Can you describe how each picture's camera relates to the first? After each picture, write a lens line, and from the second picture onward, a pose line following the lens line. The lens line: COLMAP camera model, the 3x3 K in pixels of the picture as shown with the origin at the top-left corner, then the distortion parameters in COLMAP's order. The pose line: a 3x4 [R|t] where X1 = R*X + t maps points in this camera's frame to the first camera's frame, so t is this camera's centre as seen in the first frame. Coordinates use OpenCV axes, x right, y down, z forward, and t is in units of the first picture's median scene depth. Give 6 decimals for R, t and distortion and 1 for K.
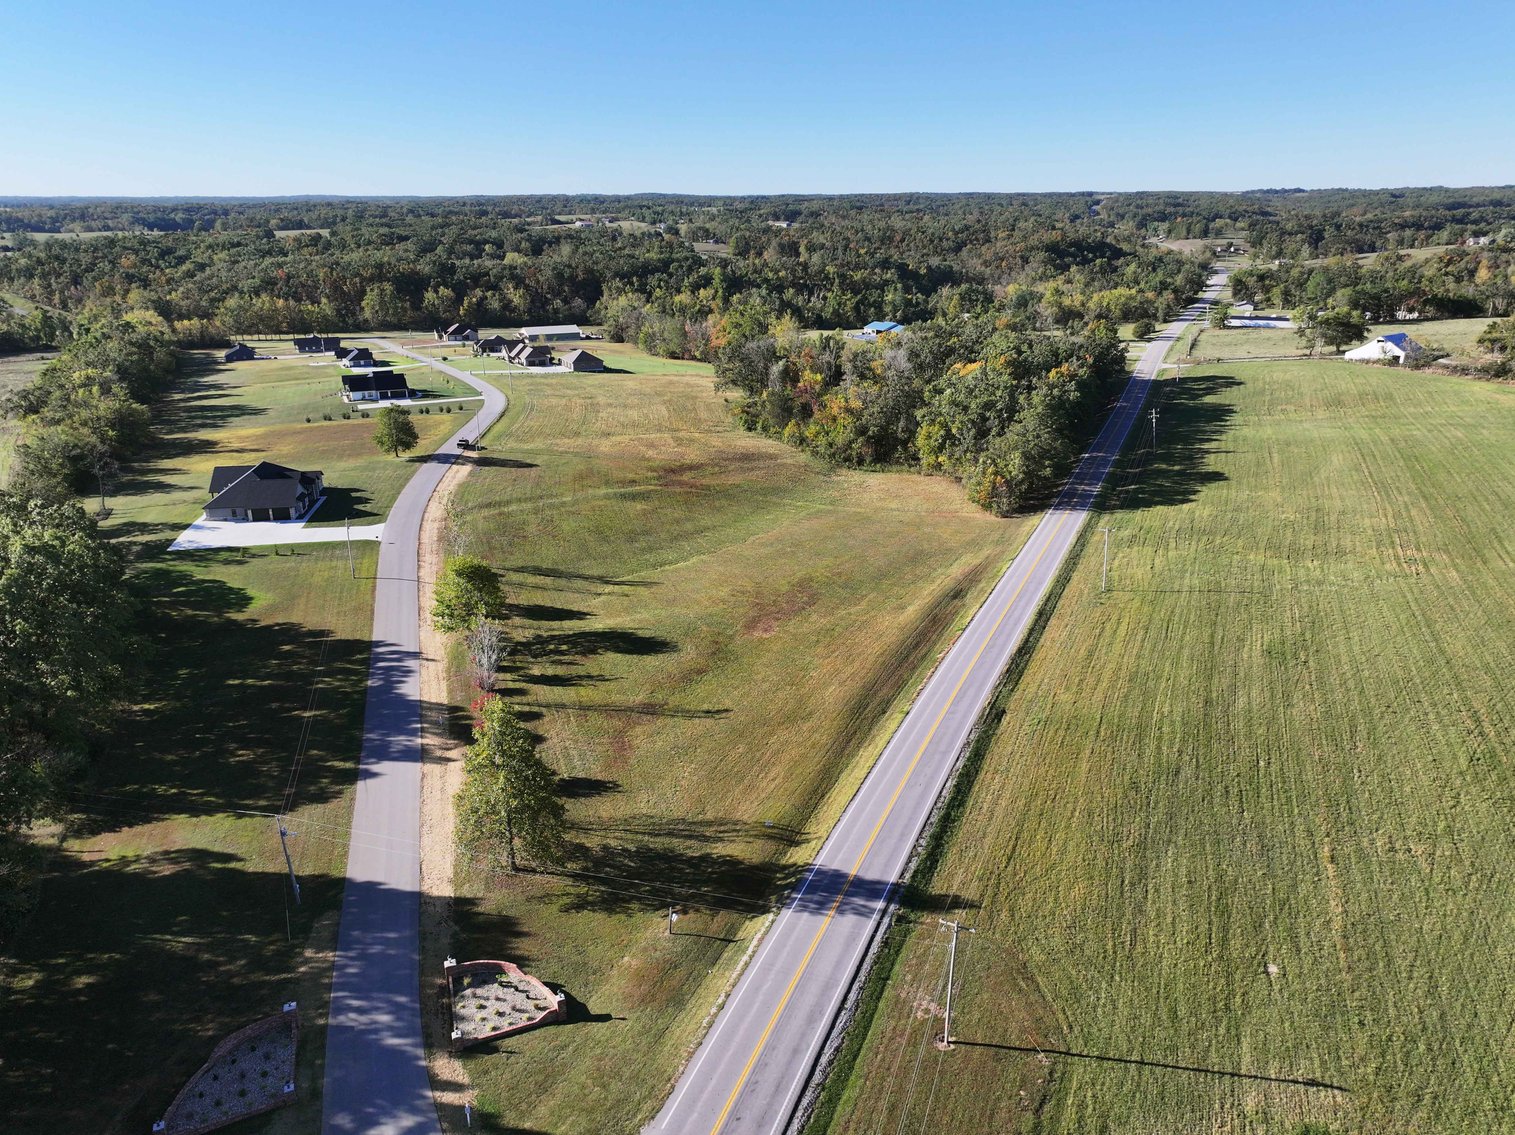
lens RADIAL K [[1066.3, 0, 755.8], [0, 1066.3, 560.3], [0, 0, 1]] dist [-0.003192, 0.023530]
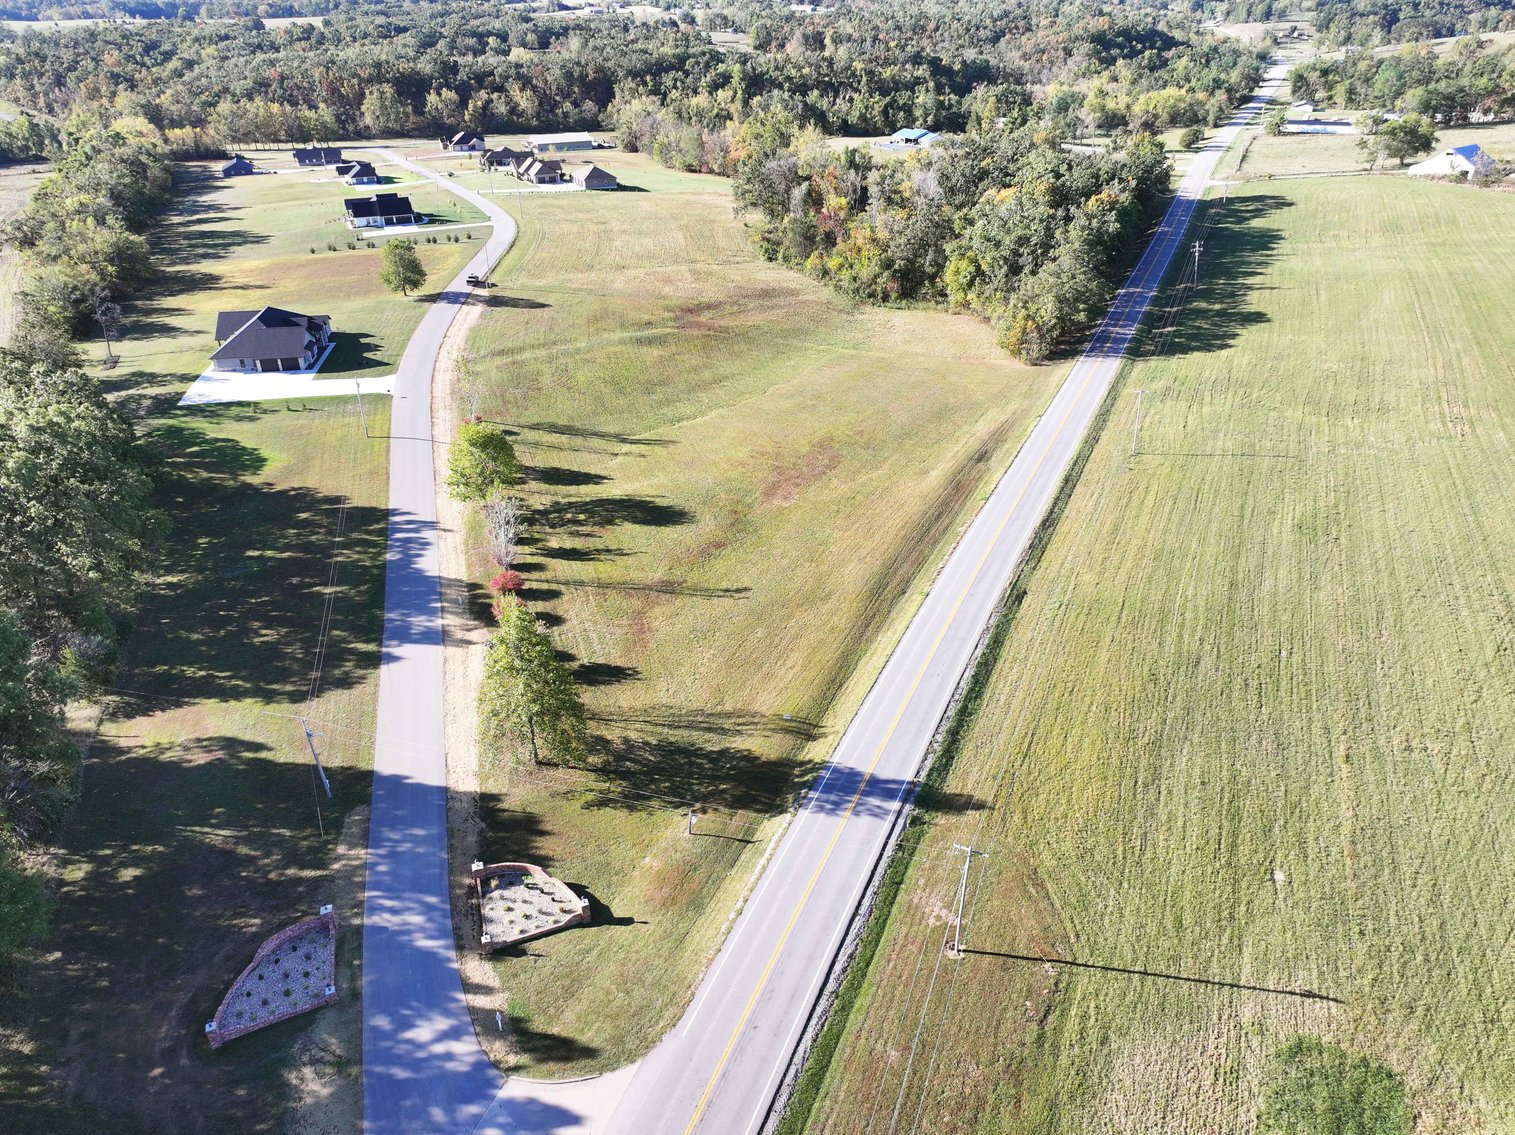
lens RADIAL K [[1066.3, 0, 755.8], [0, 1066.3, 560.3], [0, 0, 1]] dist [-0.003192, 0.023530]
pose [[0.999811, 0.003703, -0.019072, 0.000999], [-0.000330, 0.984761, 0.173912, -0.046255], [0.019425, -0.173873, 0.984576, 0.019002]]
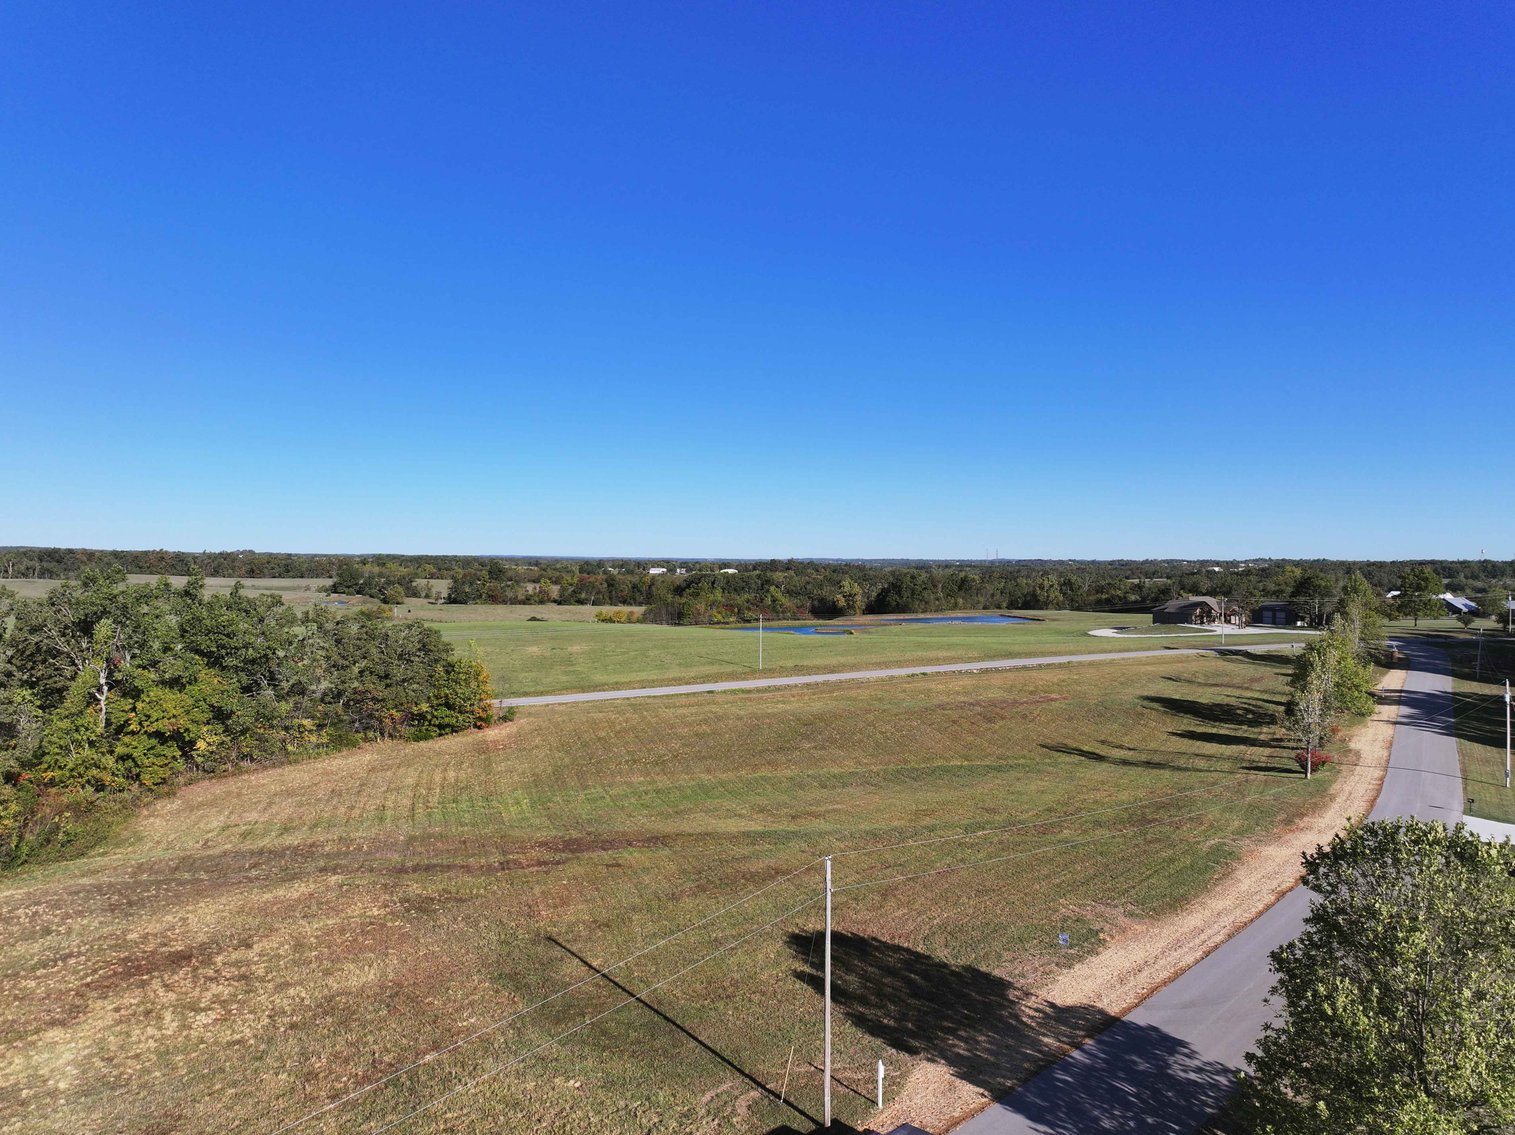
lens RADIAL K [[1058.1, 0, 763.0], [0, 1058.1, 560.9], [0, 0, 1]] dist [-0.007525, 0.022864]
pose [[-0.649607, -0.002665, 0.760266, -0.595933], [0.247945, 0.944577, 0.215167, -0.353668], [-0.718703, 0.328278, -0.612943, 1.733516]]
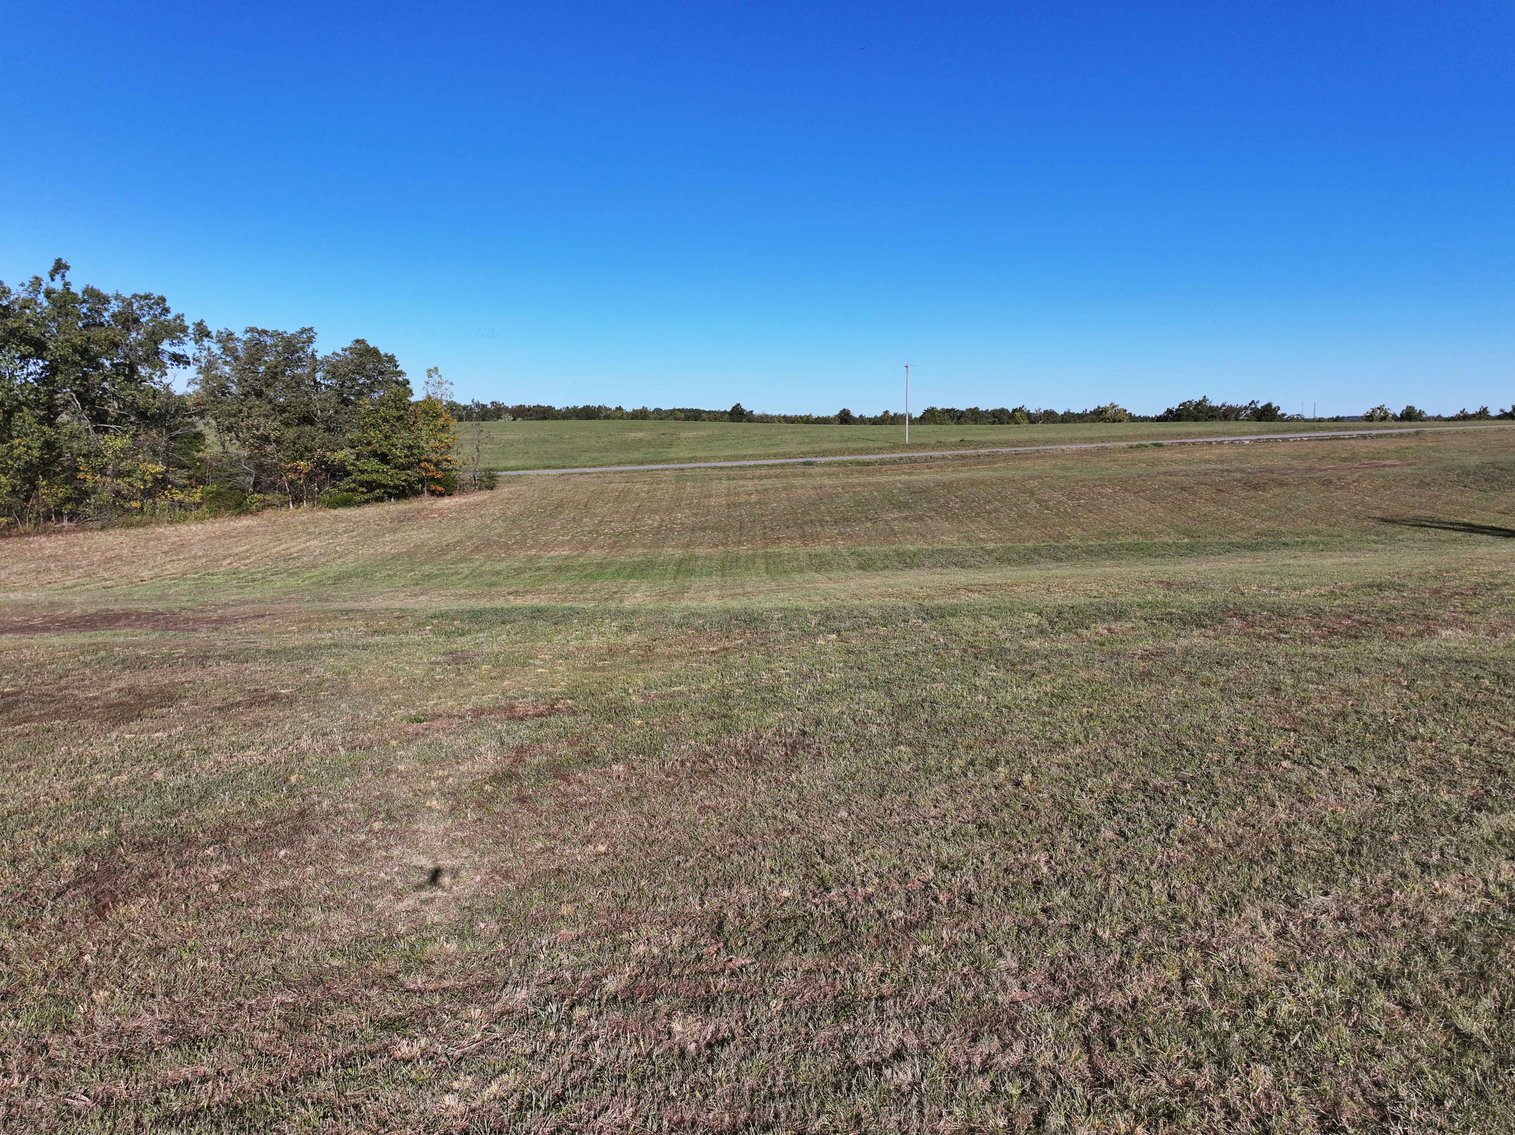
lens RADIAL K [[1058.1, 0, 763.0], [0, 1058.1, 560.9], [0, 0, 1]] dist [-0.007525, 0.022864]
pose [[-0.432814, -0.115446, 0.894061, -0.370854], [0.299736, 0.916912, 0.263498, -0.141690], [-0.850194, 0.382028, -0.362249, 1.460485]]
